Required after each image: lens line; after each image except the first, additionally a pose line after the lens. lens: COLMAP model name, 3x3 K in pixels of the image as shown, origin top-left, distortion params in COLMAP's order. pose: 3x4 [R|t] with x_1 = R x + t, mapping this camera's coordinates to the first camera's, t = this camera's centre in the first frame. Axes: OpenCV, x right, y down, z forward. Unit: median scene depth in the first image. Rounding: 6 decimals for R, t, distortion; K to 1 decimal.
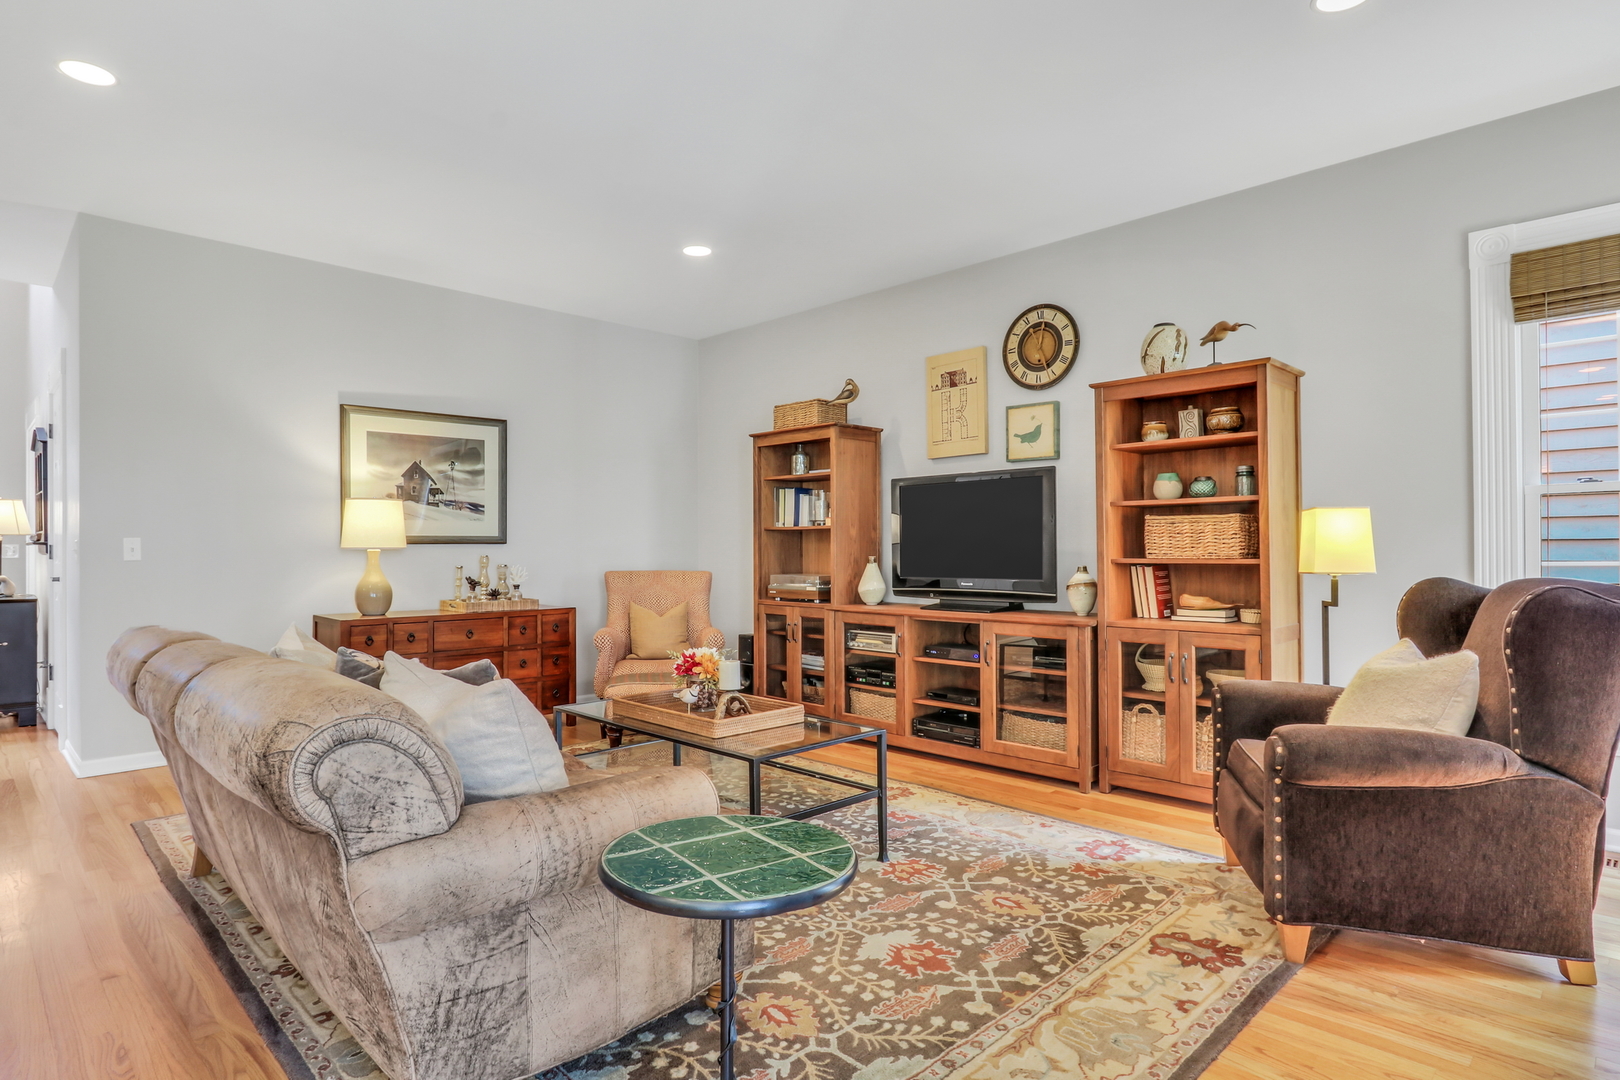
lens RADIAL K [[873.0, 0, 802.7], [0, 873.0, 541.7], [0, 0, 1]] dist [-0.015781, 0.000165]
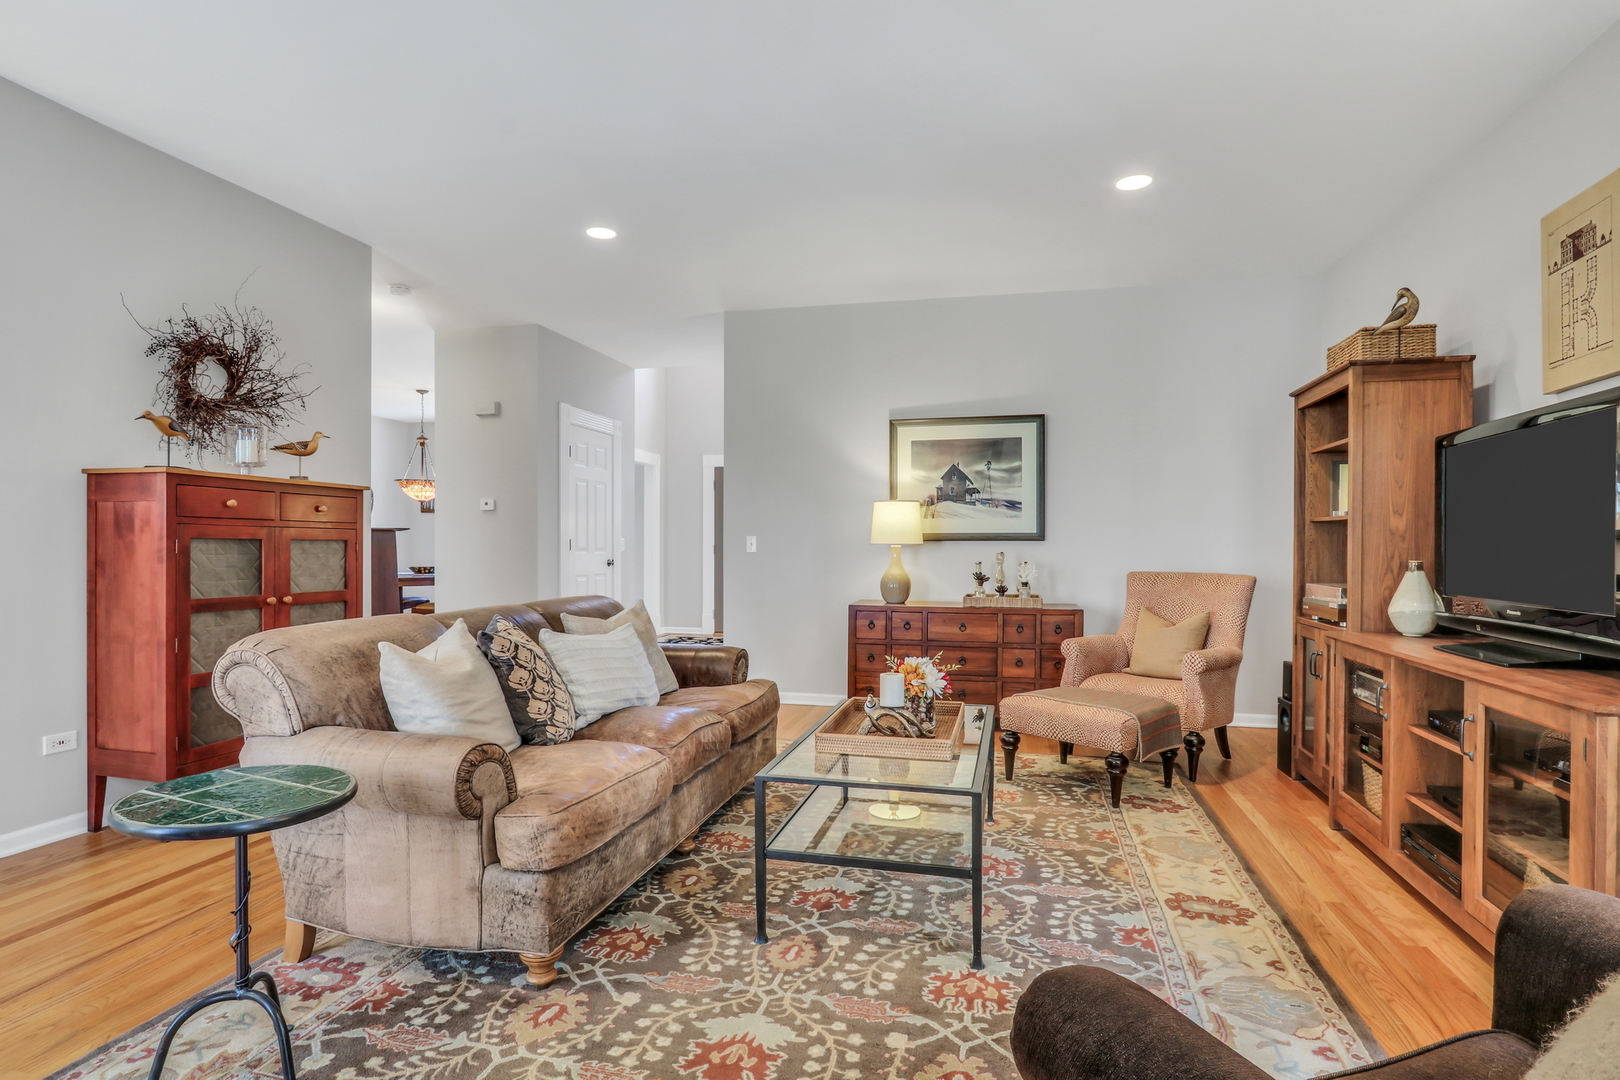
lens RADIAL K [[853.8, 0, 800.3], [0, 853.8, 548.6], [0, 0, 1]] dist [-0.014861, 0.000825]
pose [[0.517685, 0.008972, -0.855524, 0.406882], [0.001754, 0.999932, 0.011548, -0.000027], [0.855570, -0.007479, 0.517634, 0.320398]]
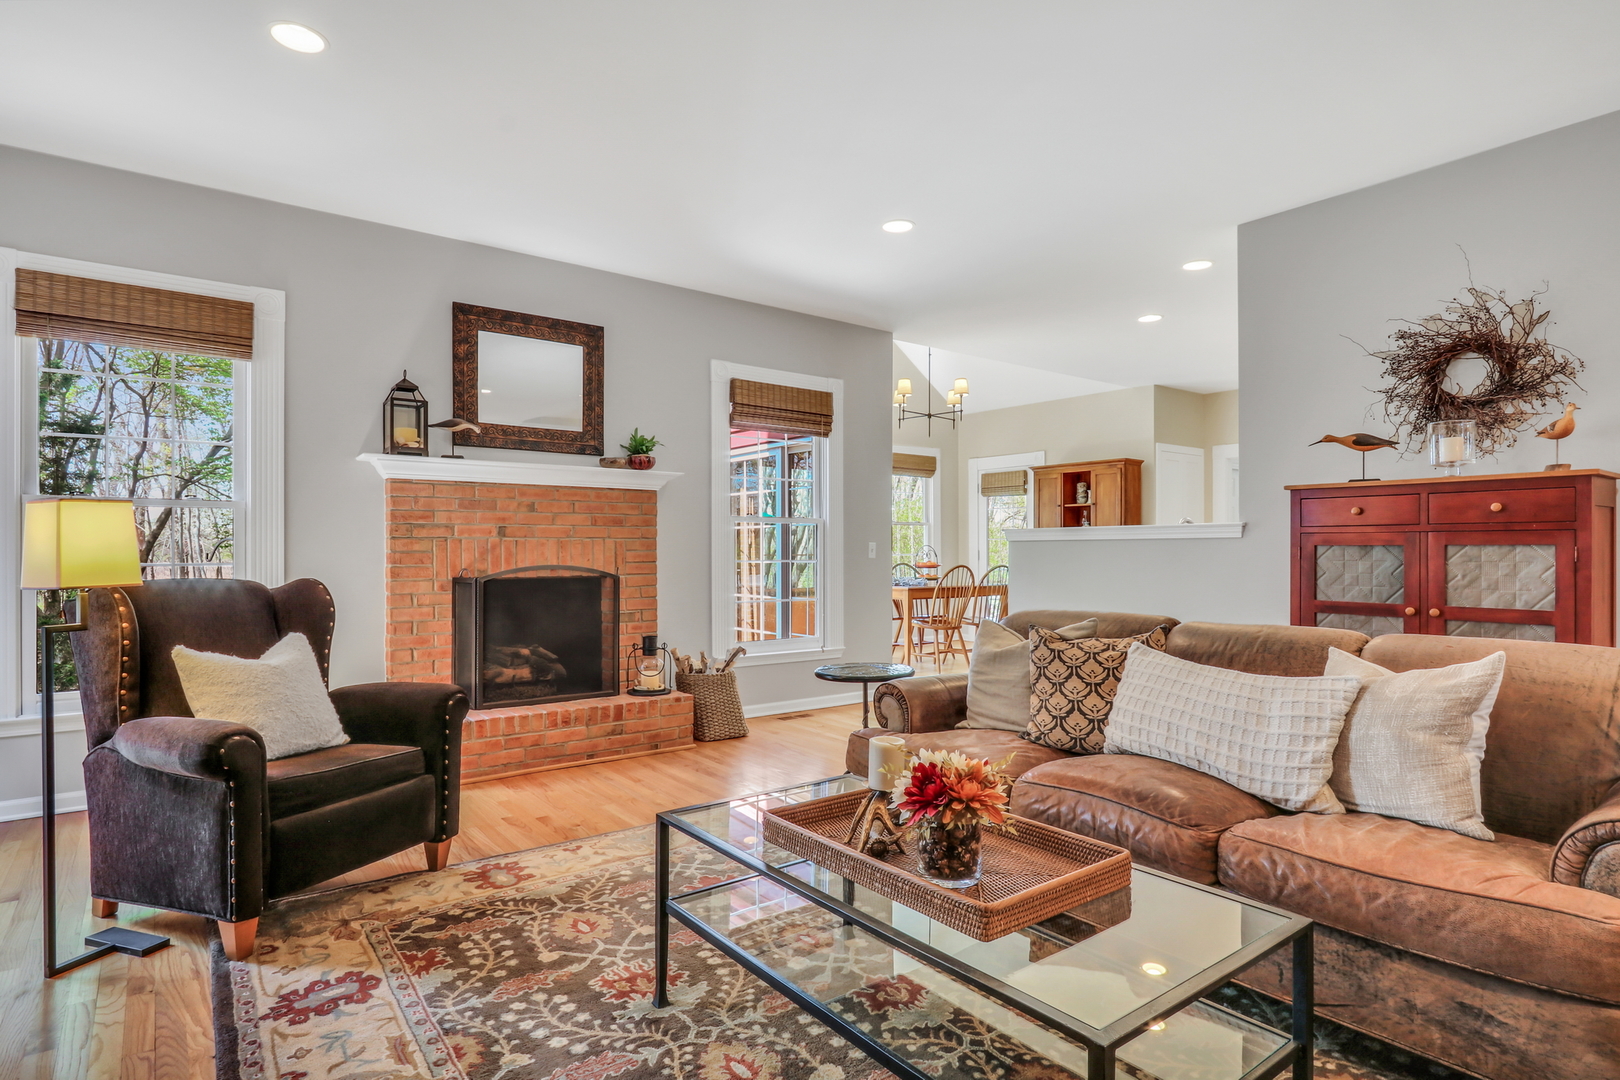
lens RADIAL K [[853.8, 0, 800.3], [0, 853.8, 548.6], [0, 0, 1]] dist [-0.014861, 0.000825]
pose [[-0.991230, 0.003630, 0.132095, -0.069300], [0.002434, 0.999955, -0.009221, 0.007323], [-0.132122, -0.008818, -0.991194, 1.065704]]
